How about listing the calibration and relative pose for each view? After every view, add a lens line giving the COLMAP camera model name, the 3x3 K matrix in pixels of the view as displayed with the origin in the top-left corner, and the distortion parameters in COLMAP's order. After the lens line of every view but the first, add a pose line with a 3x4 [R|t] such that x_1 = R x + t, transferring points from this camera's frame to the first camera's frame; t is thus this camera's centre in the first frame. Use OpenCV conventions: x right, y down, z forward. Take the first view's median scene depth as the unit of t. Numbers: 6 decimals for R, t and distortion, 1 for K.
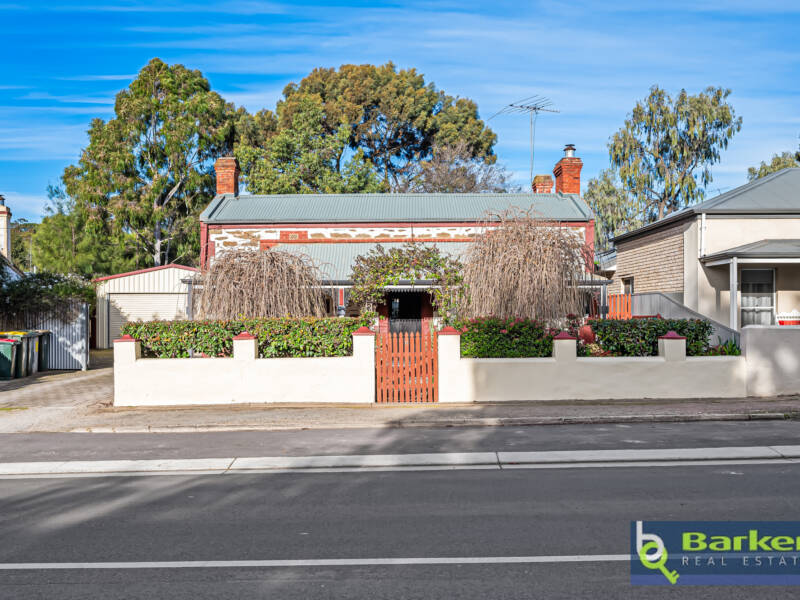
lens RADIAL K [[746.3, 0, 391.8], [0, 746.3, 315.9], [0, 0, 1]] dist [0.012143, 0.000000]
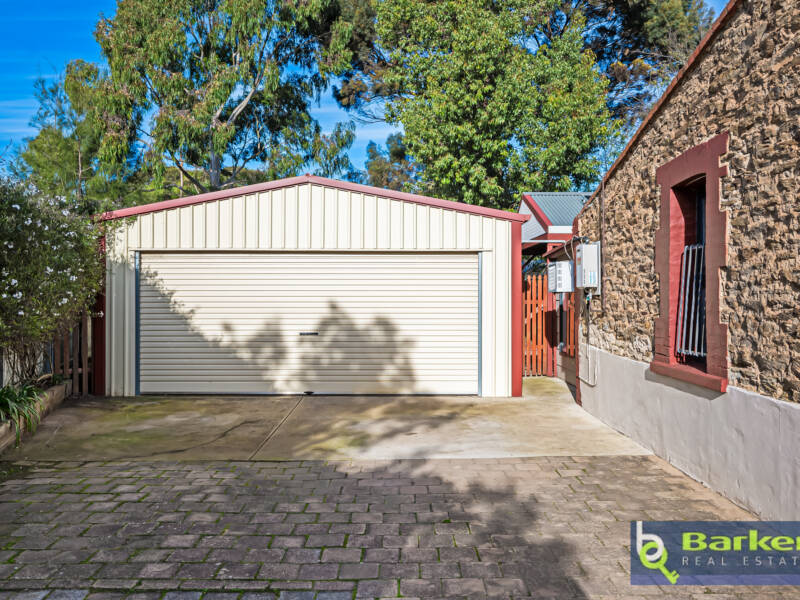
lens RADIAL K [[728.0, 0, 397.0], [0, 728.0, 296.2], [0, 0, 1]] dist [-0.008790, 0.000000]
pose [[0.999764, 0.002787, -0.021554, -0.380869], [-0.002915, 0.999978, -0.005912, -0.010183], [0.021537, 0.005973, 0.999750, 1.007774]]
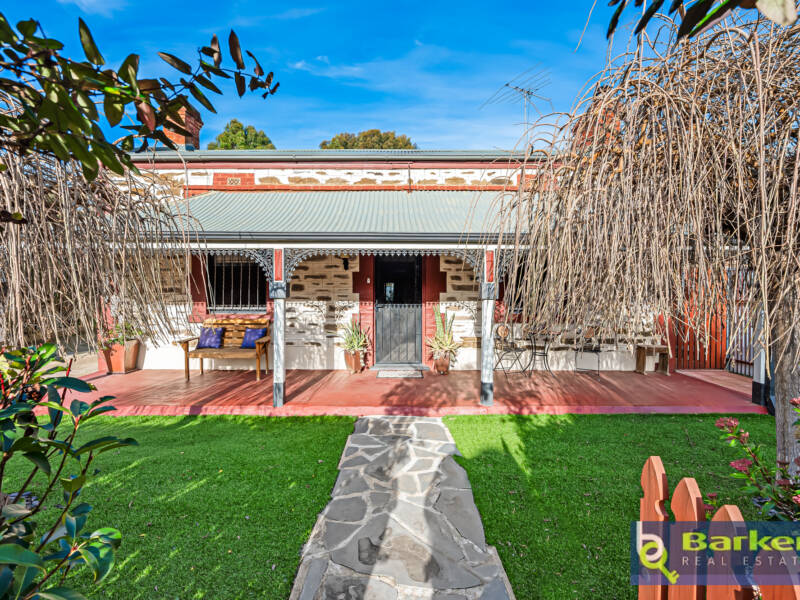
lens RADIAL K [[382.2, 0, 407.2], [0, 382.2, 288.8], [0, 0, 1]] dist [0.016457, 0.000209]
pose [[0.999974, 0.005009, -0.005184, 0.027997], [-0.005078, 0.999899, -0.013260, -0.005250], [0.005117, 0.013286, 0.999899, 0.654481]]
